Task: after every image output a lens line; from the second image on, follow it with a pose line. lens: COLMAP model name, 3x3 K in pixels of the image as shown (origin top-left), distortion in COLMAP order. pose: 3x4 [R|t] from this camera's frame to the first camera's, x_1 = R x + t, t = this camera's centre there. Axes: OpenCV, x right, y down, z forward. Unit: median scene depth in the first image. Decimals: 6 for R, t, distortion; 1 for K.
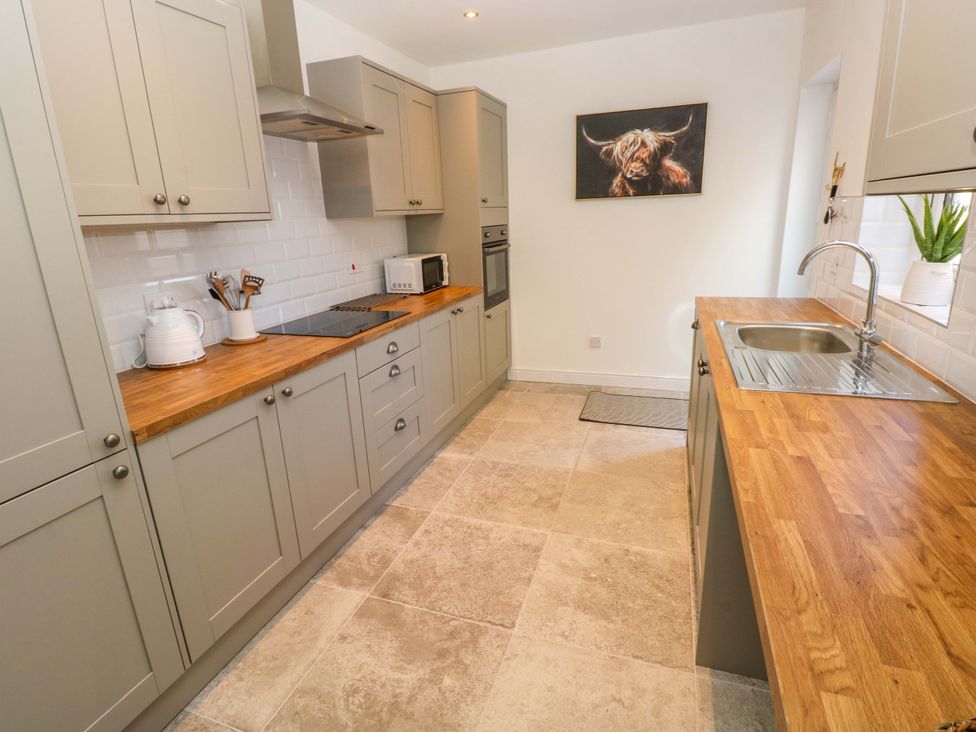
lens RADIAL K [[508.3, 0, 479.8], [0, 508.3, 364.9], [0, 0, 1]] dist [-0.006131, -0.010867]
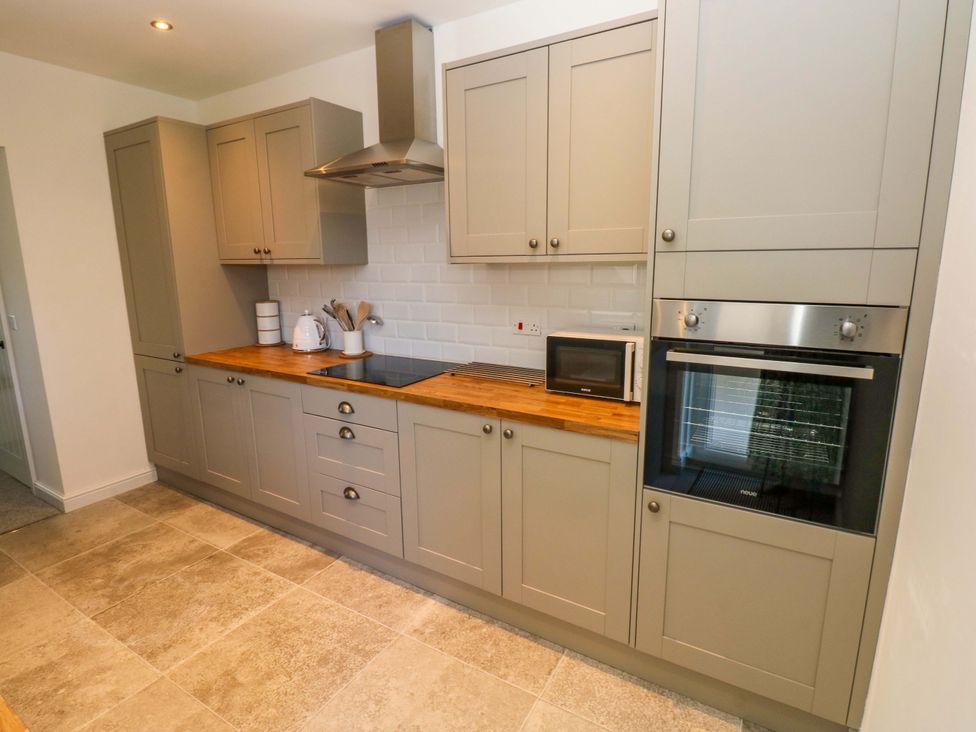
lens RADIAL K [[508.3, 0, 486.2], [0, 508.3, 351.3], [0, 0, 1]] dist [-0.006131, -0.010867]
pose [[-0.189243, 0.217203, -0.957606, 0.720186], [-0.259440, 0.929513, 0.262102, -0.493845], [0.947036, 0.298042, -0.119553, 1.509221]]
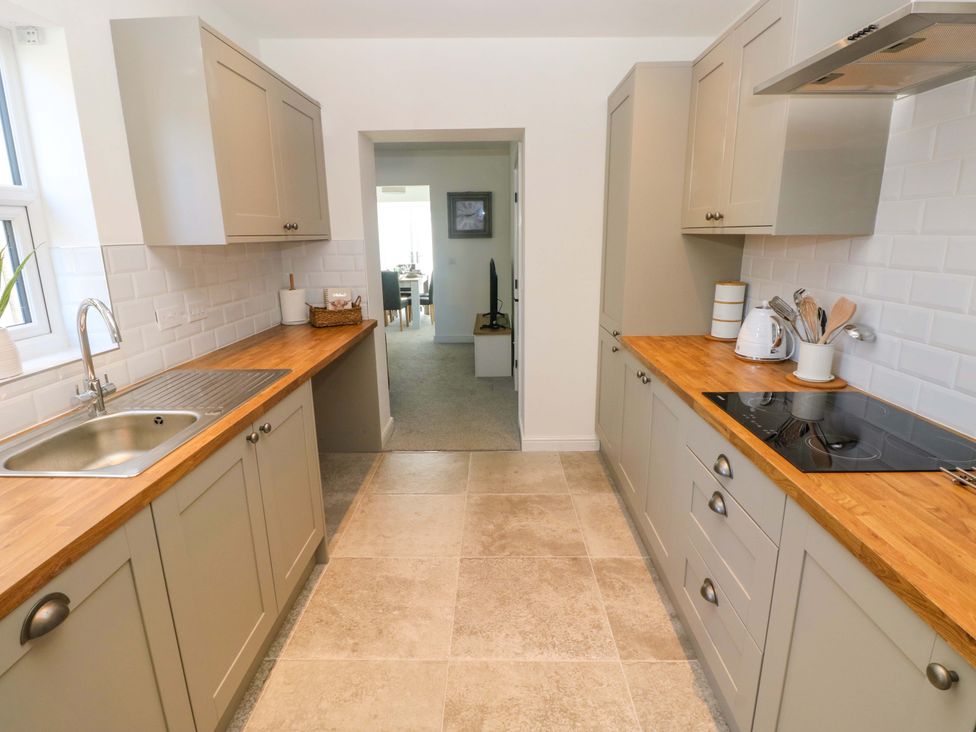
lens RADIAL K [[508.3, 0, 481.5], [0, 508.3, 356.6], [0, 0, 1]] dist [-0.006131, -0.010867]
pose [[-0.946166, 0.126184, -0.298073, 0.278793], [-0.039923, 0.868357, 0.494330, -0.473047], [0.321211, 0.479618, -0.816572, 1.514444]]
